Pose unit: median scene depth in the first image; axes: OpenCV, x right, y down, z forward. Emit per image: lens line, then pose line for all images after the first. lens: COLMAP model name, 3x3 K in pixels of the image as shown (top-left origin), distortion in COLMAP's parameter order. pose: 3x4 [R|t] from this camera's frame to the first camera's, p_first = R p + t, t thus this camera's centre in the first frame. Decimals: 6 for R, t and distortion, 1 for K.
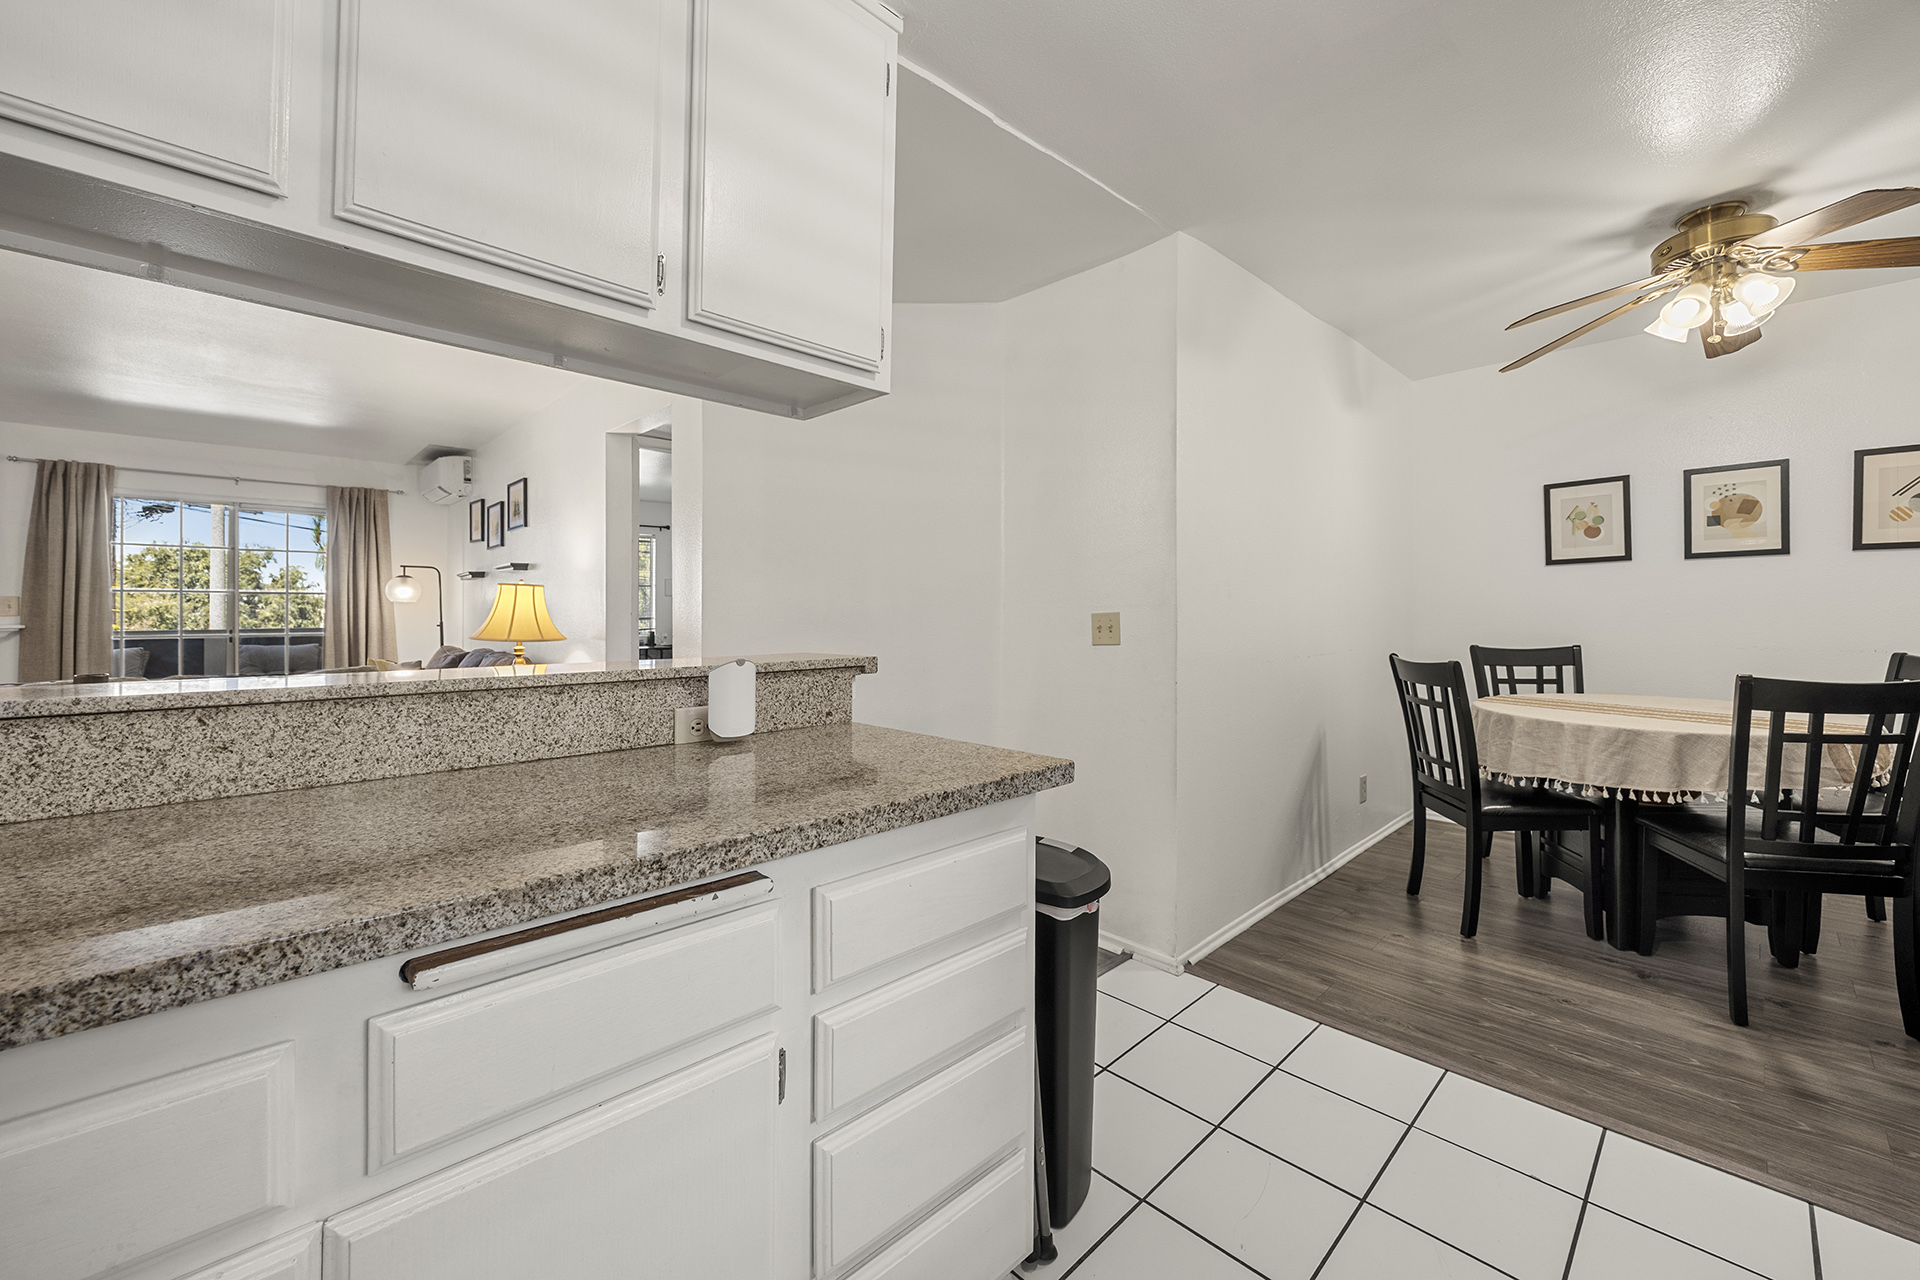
lens RADIAL K [[742.6, 0, 969.4], [0, 742.6, 598.1], [0, 0, 1]] dist [-0.008164, 0.000888]
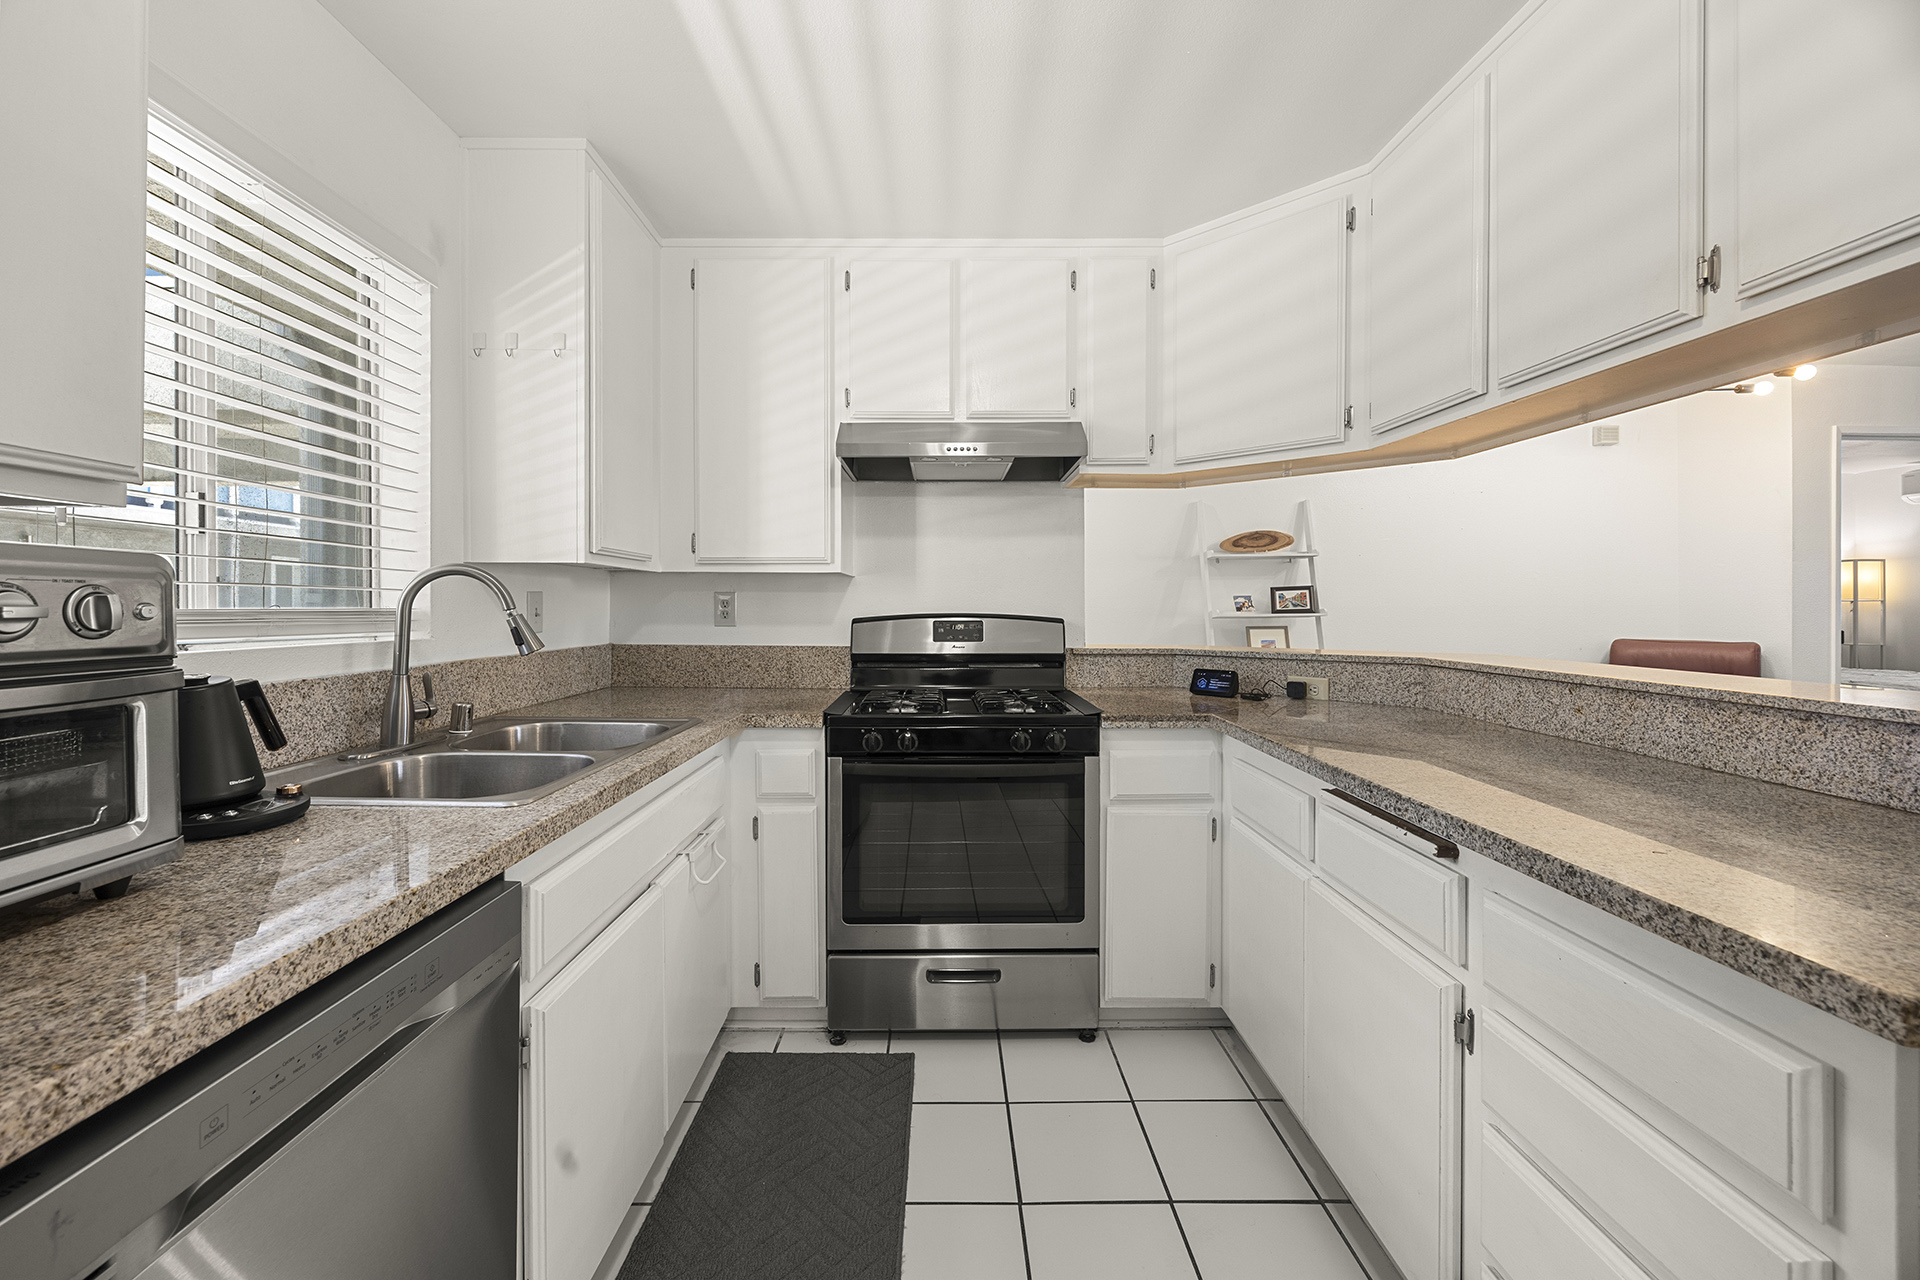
lens RADIAL K [[742.6, 0, 966.9], [0, 742.6, 624.2], [0, 0, 1]] dist [-0.008164, 0.000888]
pose [[-0.686165, 0.021794, -0.727119, 0.846518], [0.025346, 0.999660, 0.006044, -0.021857], [0.727004, -0.014283, -0.686484, 0.907767]]
